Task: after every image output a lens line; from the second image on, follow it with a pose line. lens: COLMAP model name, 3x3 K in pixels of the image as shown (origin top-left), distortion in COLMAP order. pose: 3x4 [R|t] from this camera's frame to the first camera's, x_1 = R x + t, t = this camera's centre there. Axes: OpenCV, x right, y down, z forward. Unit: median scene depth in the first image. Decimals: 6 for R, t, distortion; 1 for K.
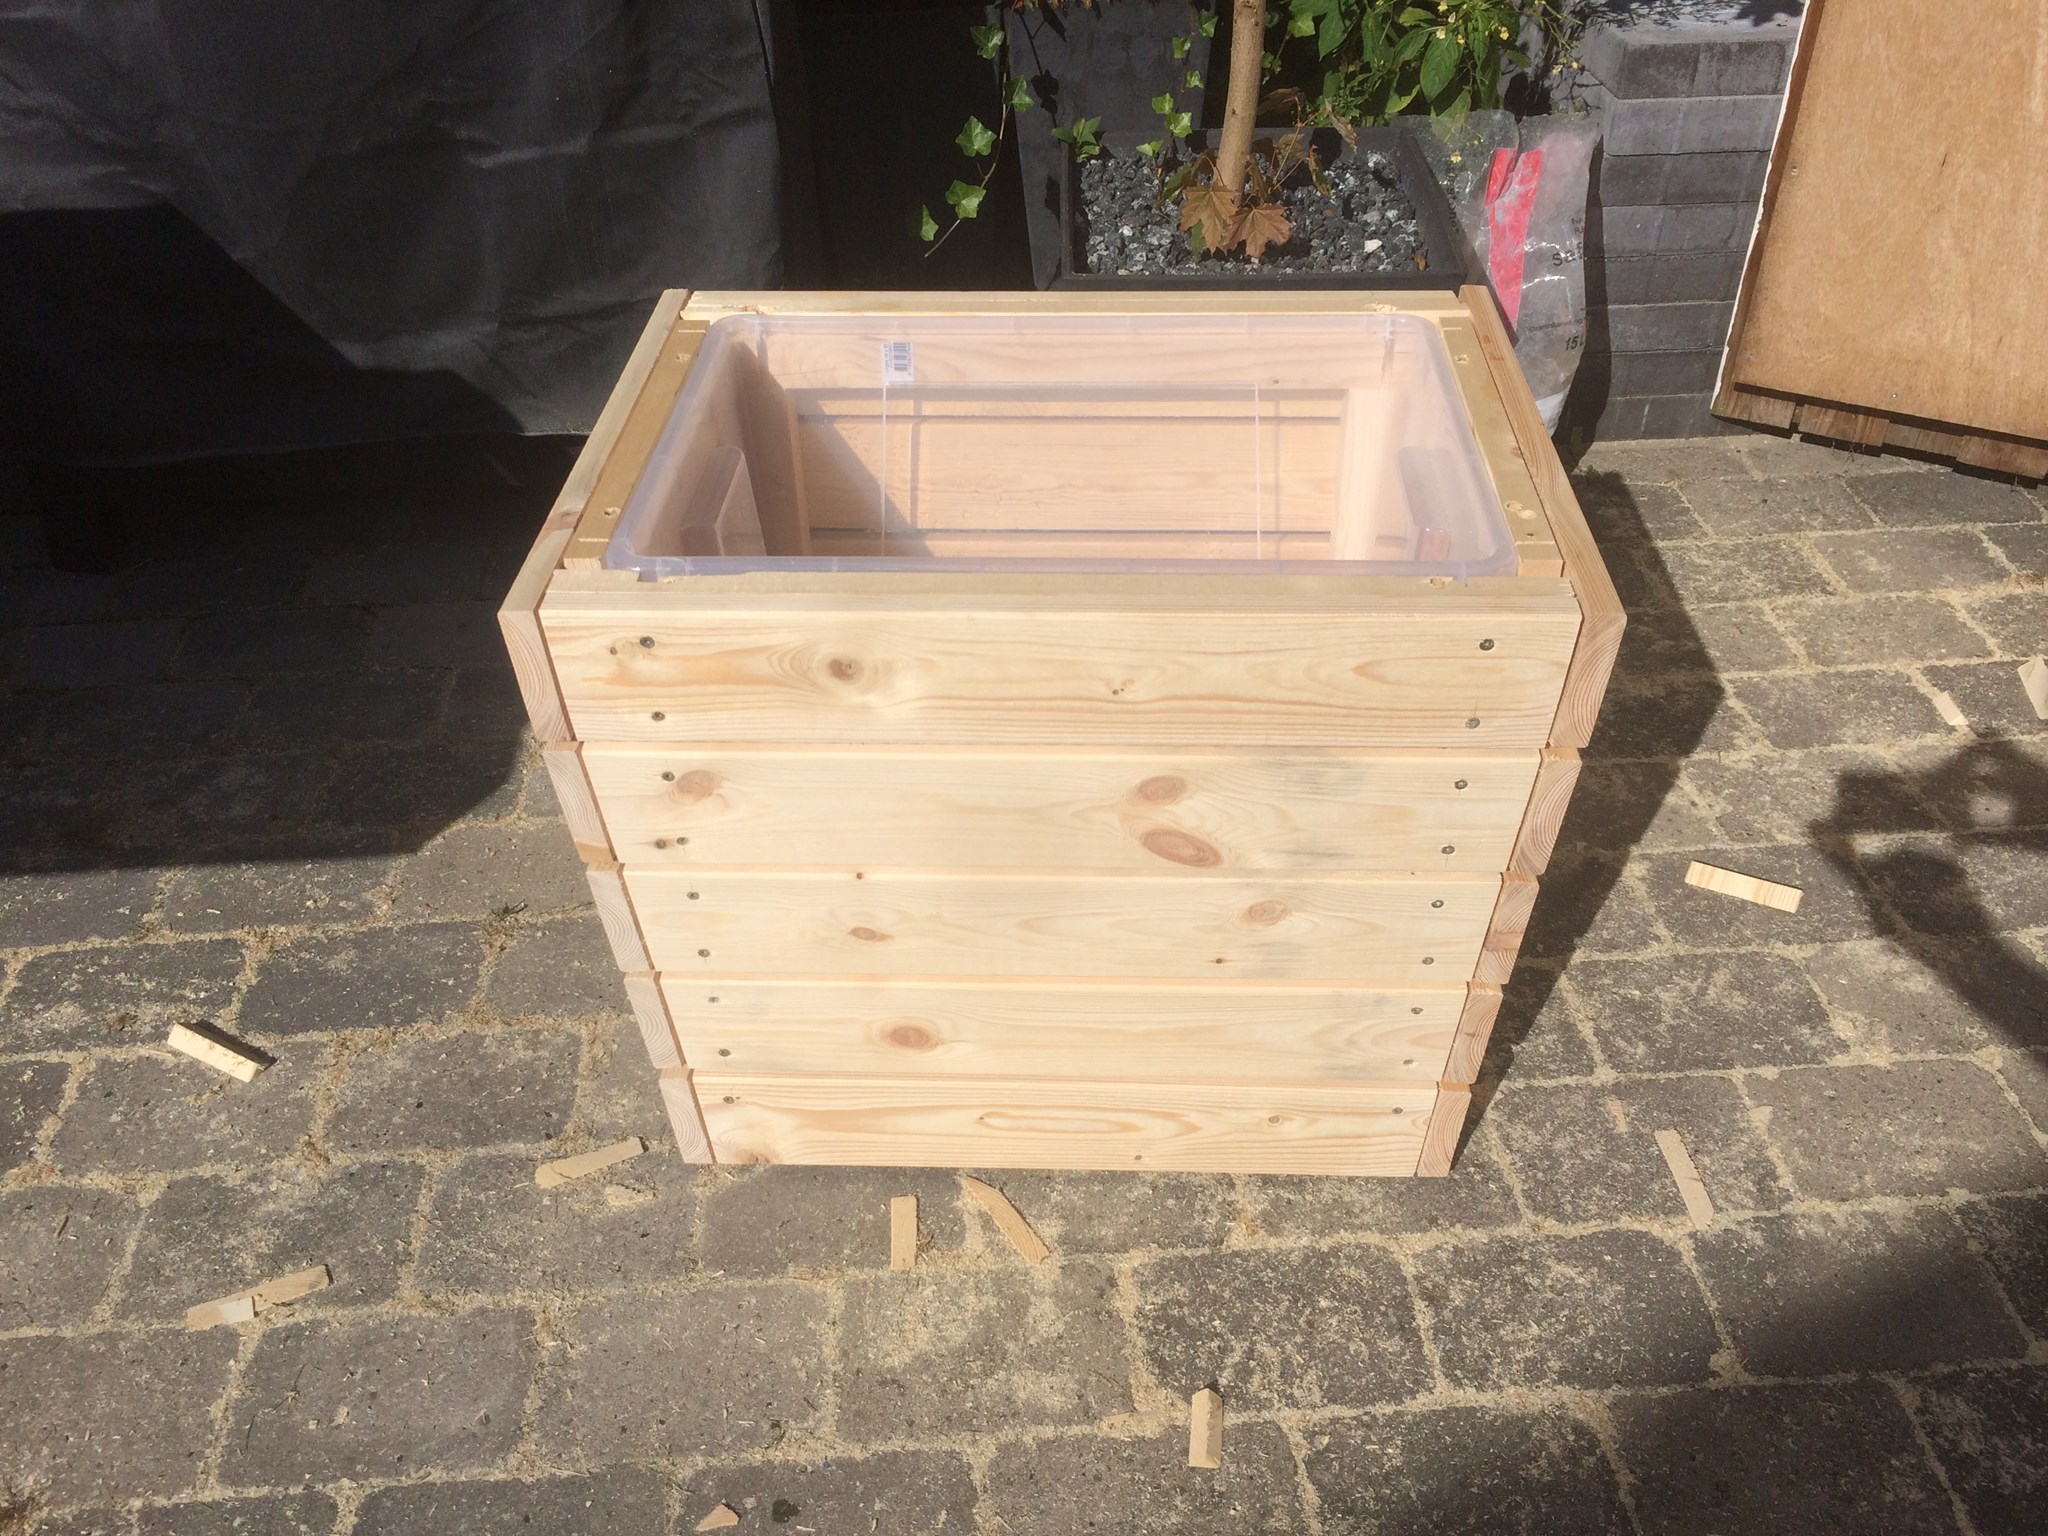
lens RADIAL K [[1768.9, 0, 1099.5], [0, 1768.9, 759.1], [0, 0, 1]] dist [0.113020, -0.124686]
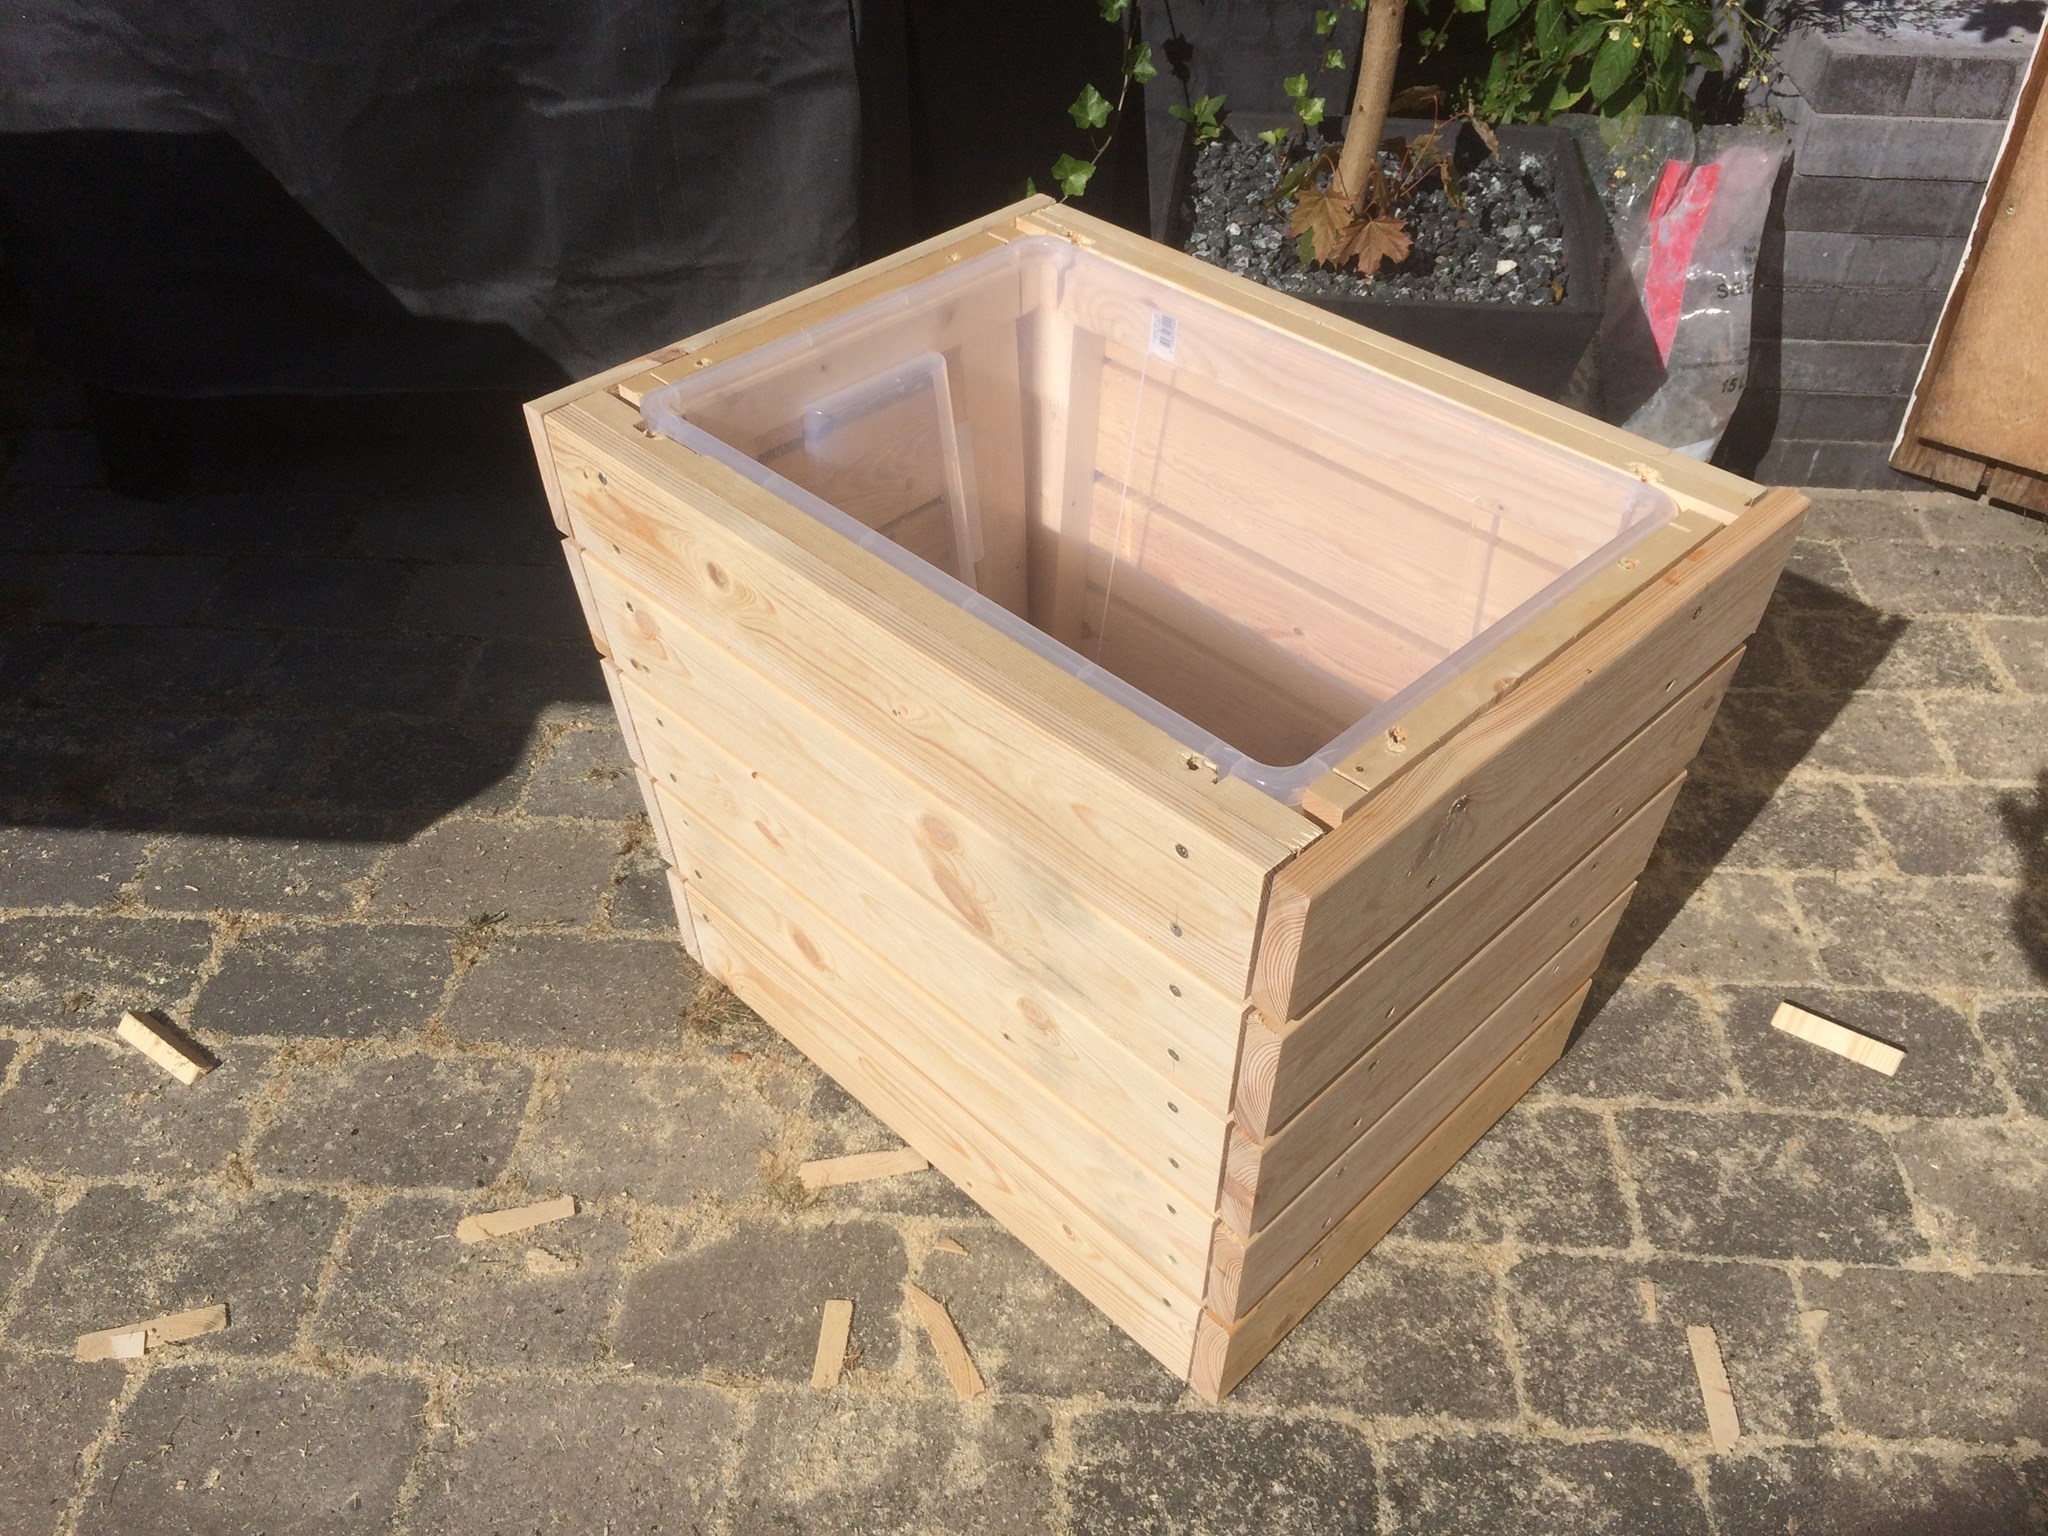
lens RADIAL K [[1785.2, 0, 1088.2], [0, 1785.2, 767.8], [0, 0, 1]] dist [0.103746, -0.132063]
pose [[0.990843, 0.102931, -0.087382, 0.062360], [-0.098819, 0.993841, 0.050151, -0.077547], [0.092006, -0.041057, 0.994912, 0.087113]]
